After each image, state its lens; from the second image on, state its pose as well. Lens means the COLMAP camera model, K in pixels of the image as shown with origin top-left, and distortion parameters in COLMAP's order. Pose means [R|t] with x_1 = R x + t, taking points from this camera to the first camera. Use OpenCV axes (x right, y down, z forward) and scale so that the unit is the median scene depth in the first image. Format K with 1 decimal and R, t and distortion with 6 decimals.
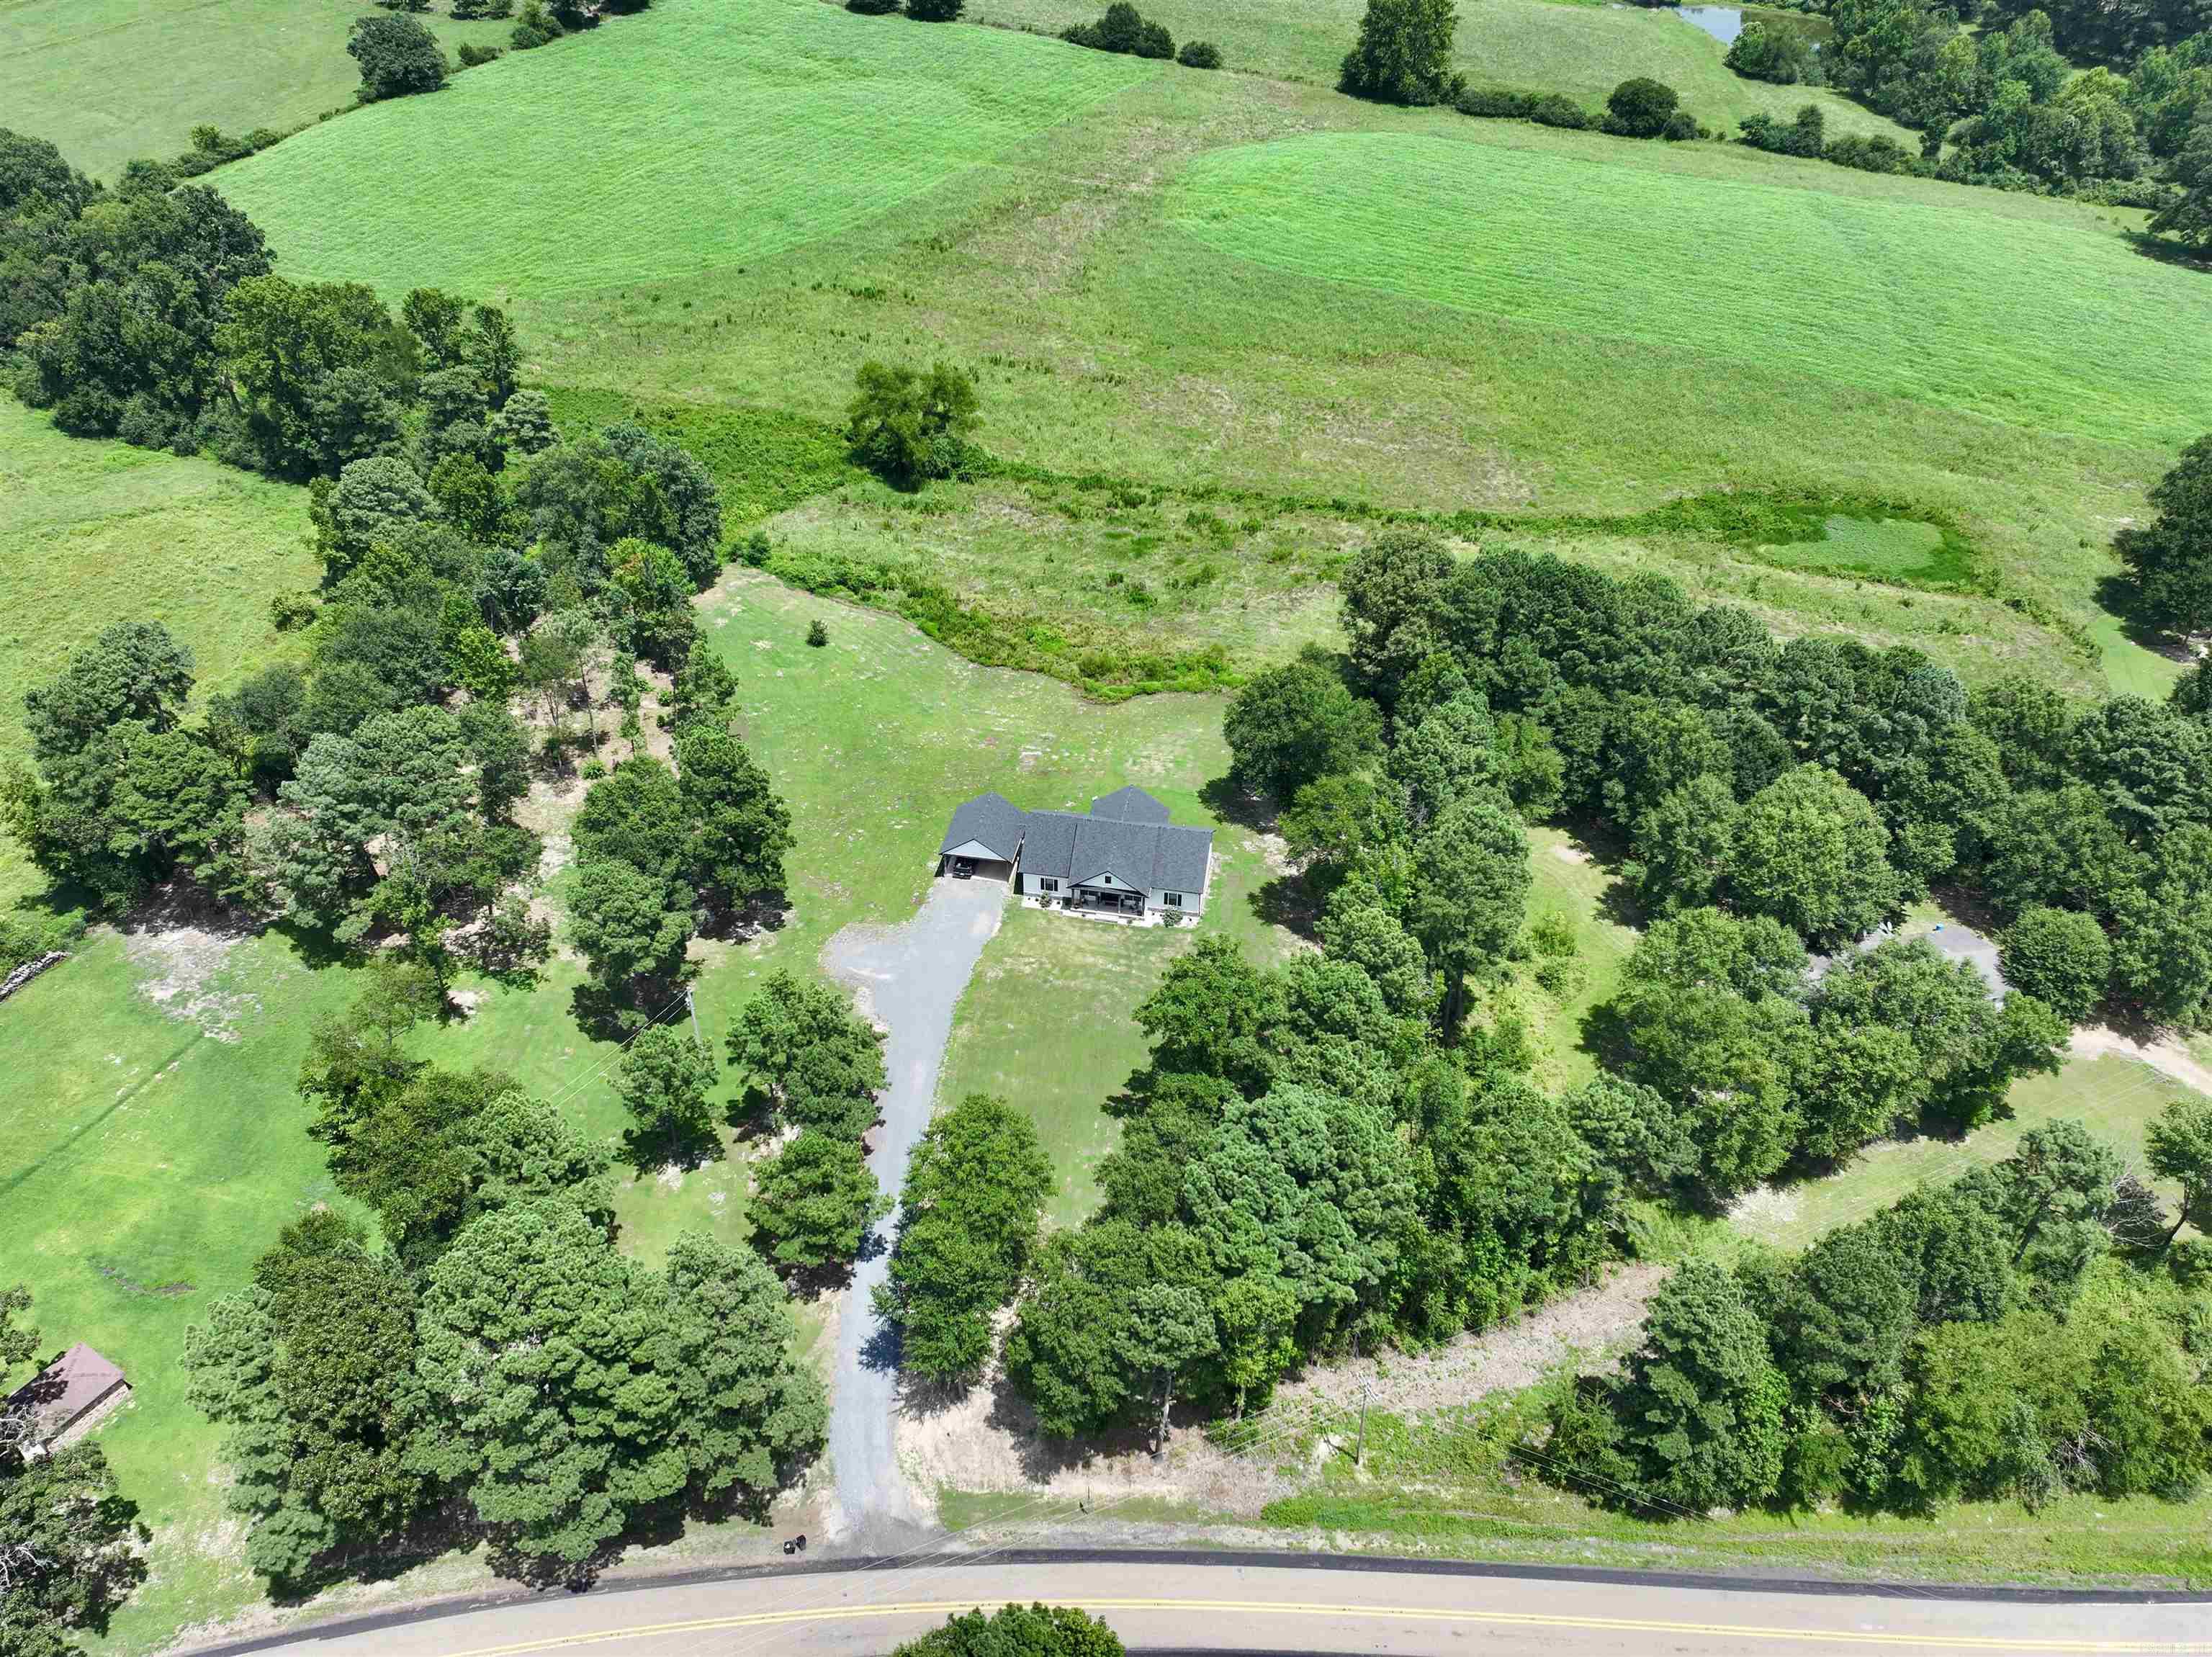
lens RADIAL K [[1545.6, 0, 1106.0], [0, 1545.6, 828.5], [0, 0, 1]] dist [0.024513, -0.021454]
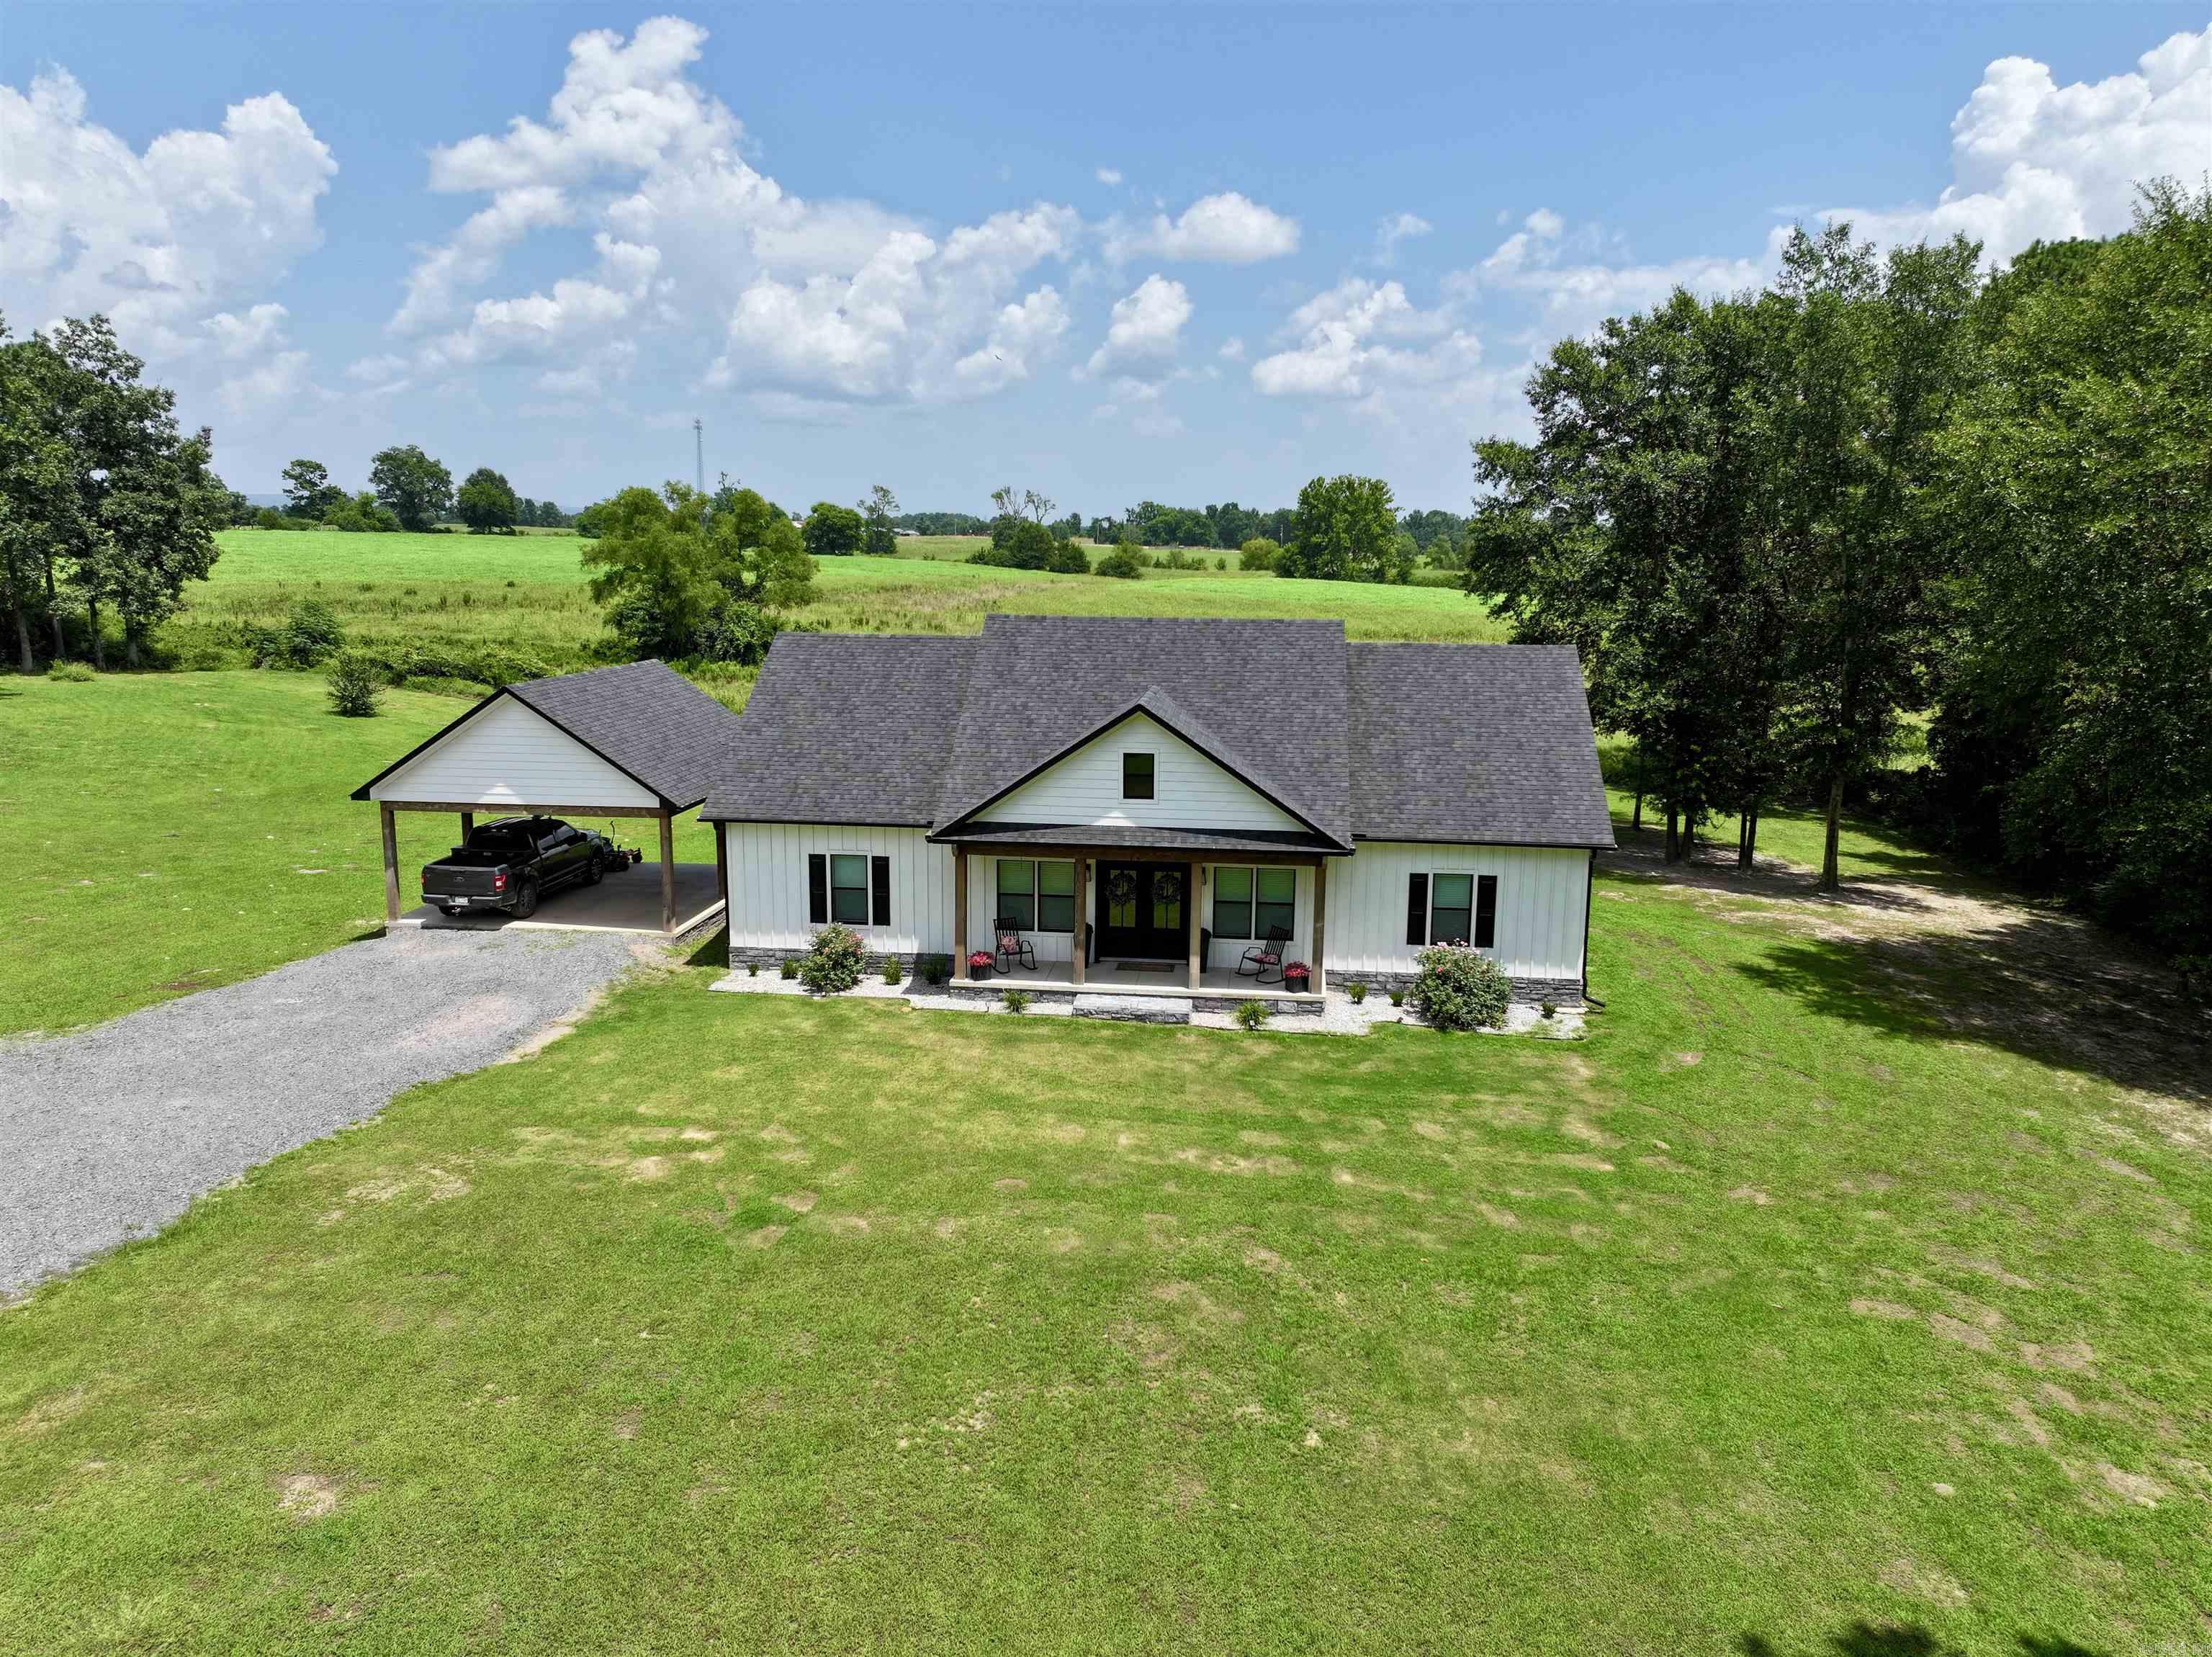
lens RADIAL K [[1545.6, 0, 1106.0], [0, 1545.6, 828.5], [0, 0, 1]] dist [0.024513, -0.021454]
pose [[0.998079, -0.008723, 0.061331, -0.014790], [0.034497, 0.900584, -0.433311, 0.122852], [-0.051454, 0.434594, 0.899155, 0.813215]]
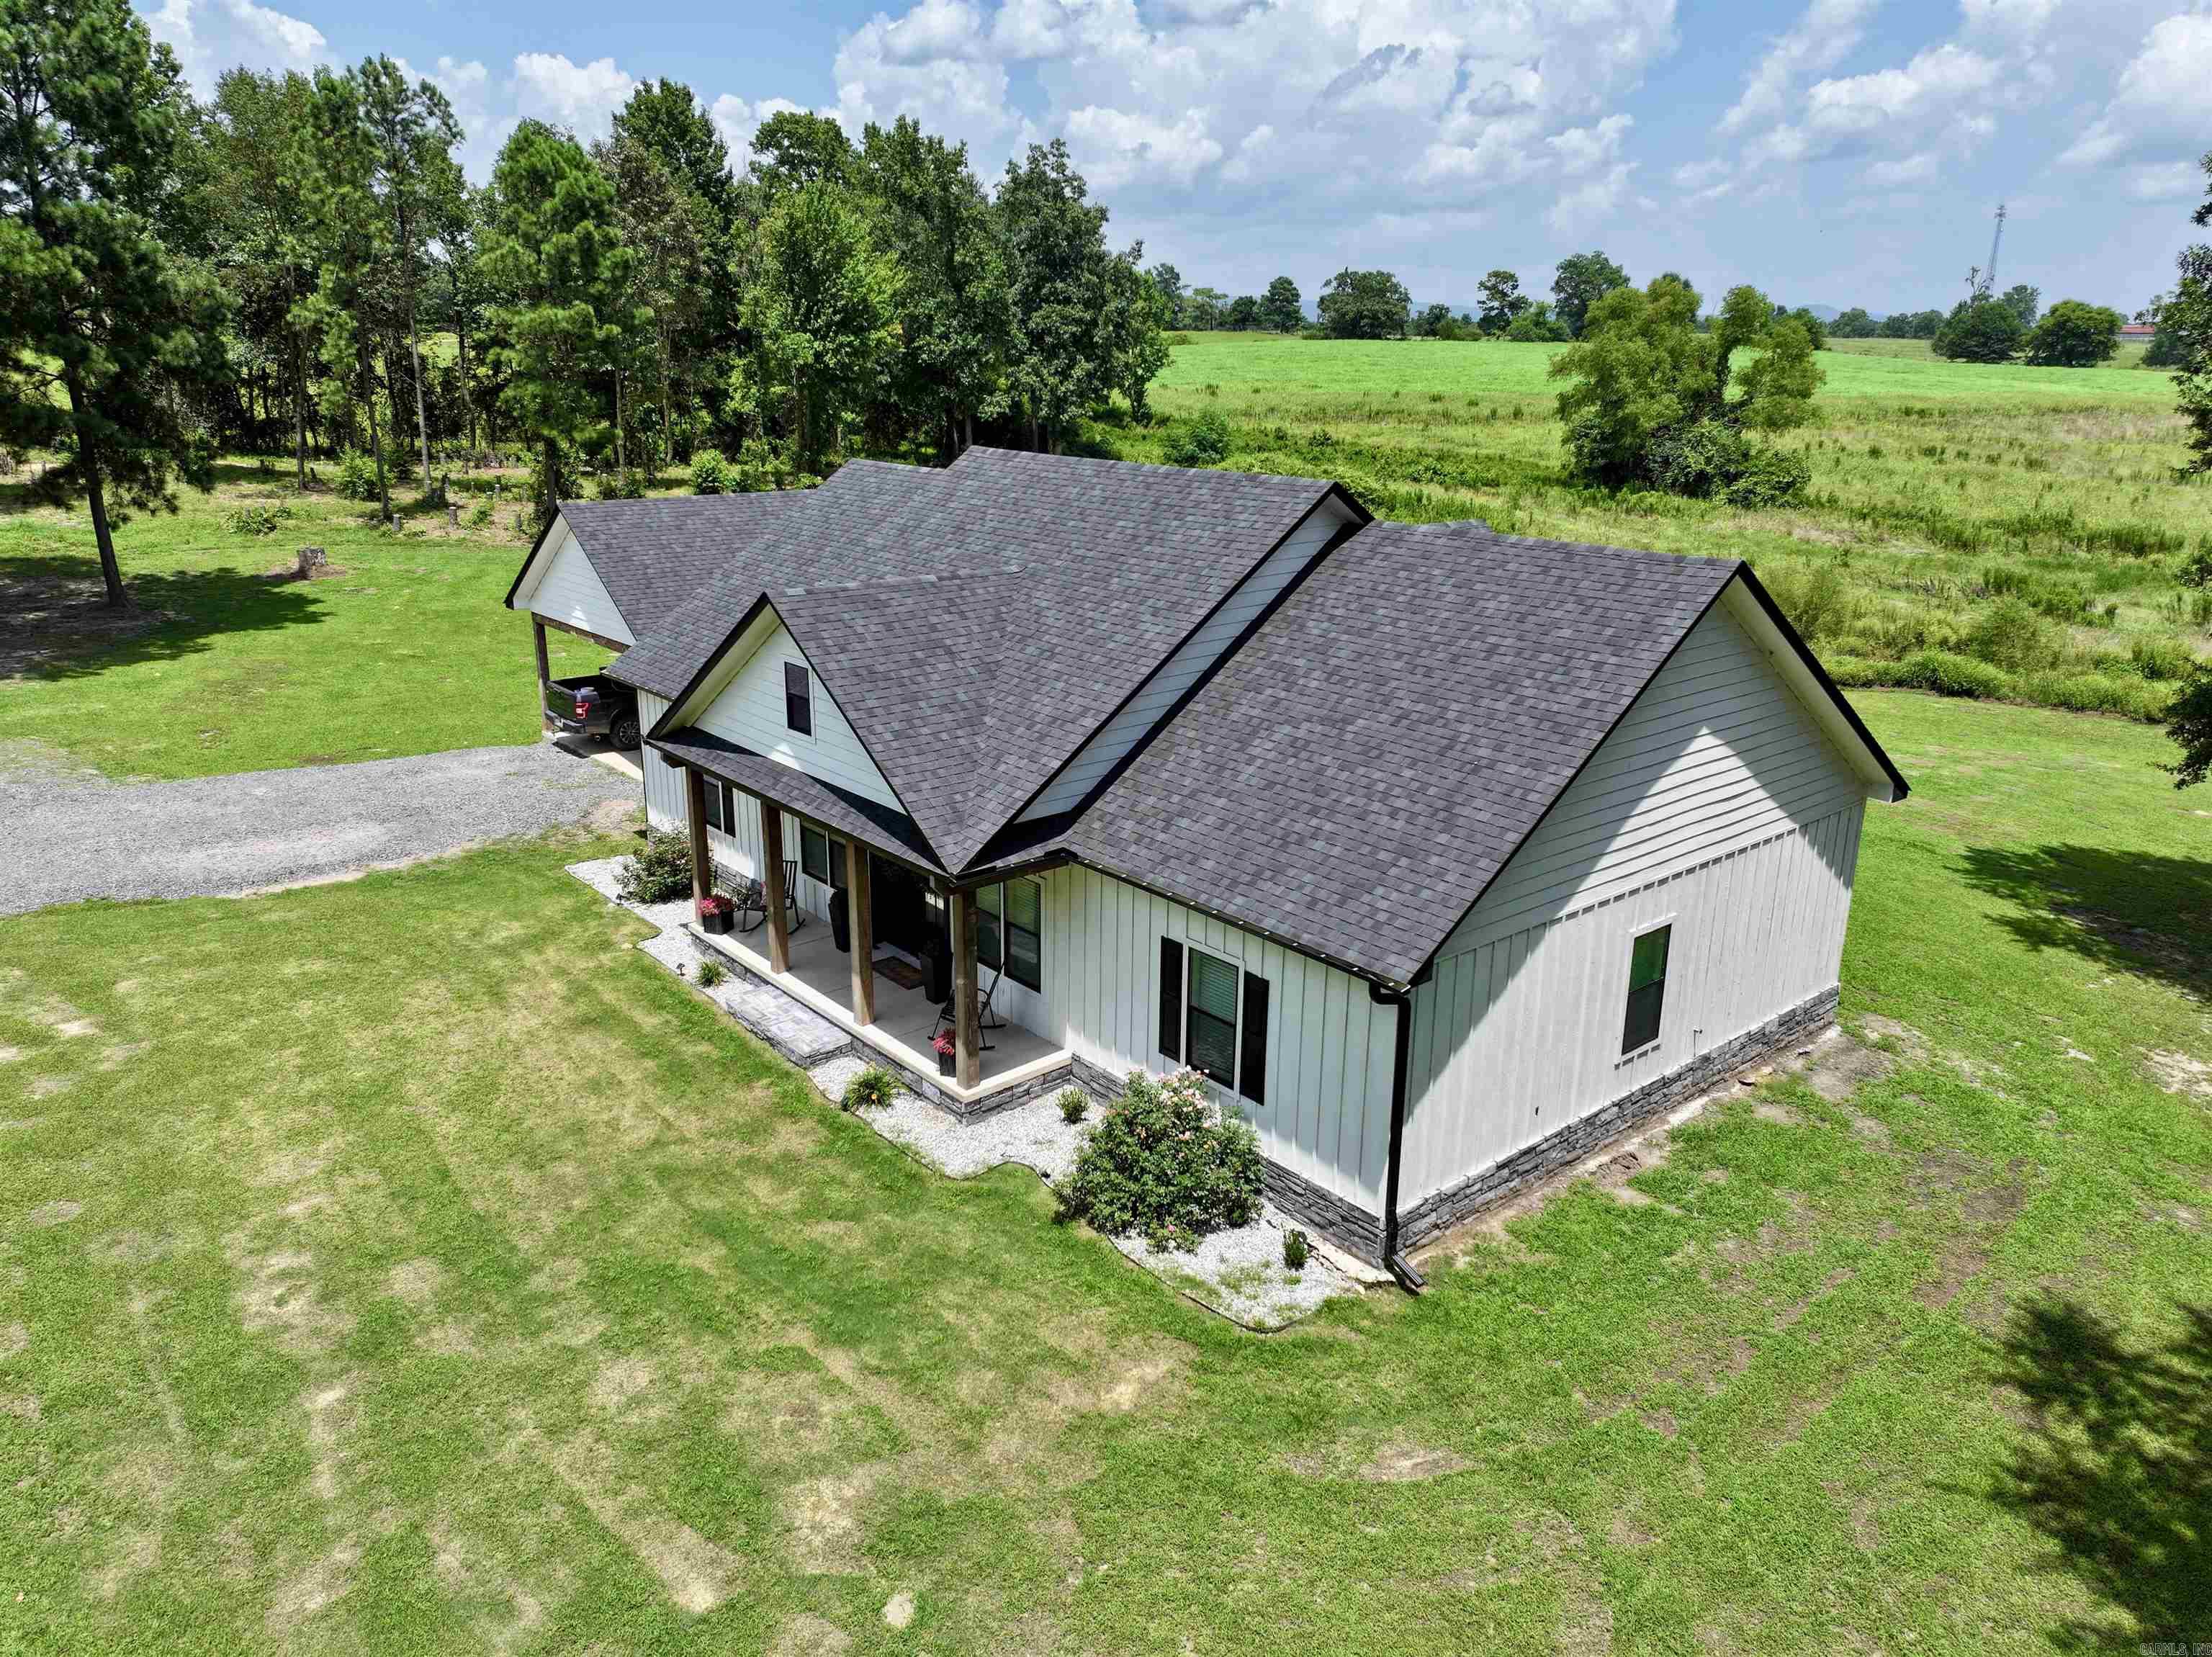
lens RADIAL K [[1545.6, 0, 1106.0], [0, 1545.6, 828.5], [0, 0, 1]] dist [0.024513, -0.021454]
pose [[0.767648, 0.191041, -0.611735, 0.104180], [-0.380630, 0.903853, -0.195372, 0.058391], [0.515595, 0.382822, 0.766557, 0.901911]]
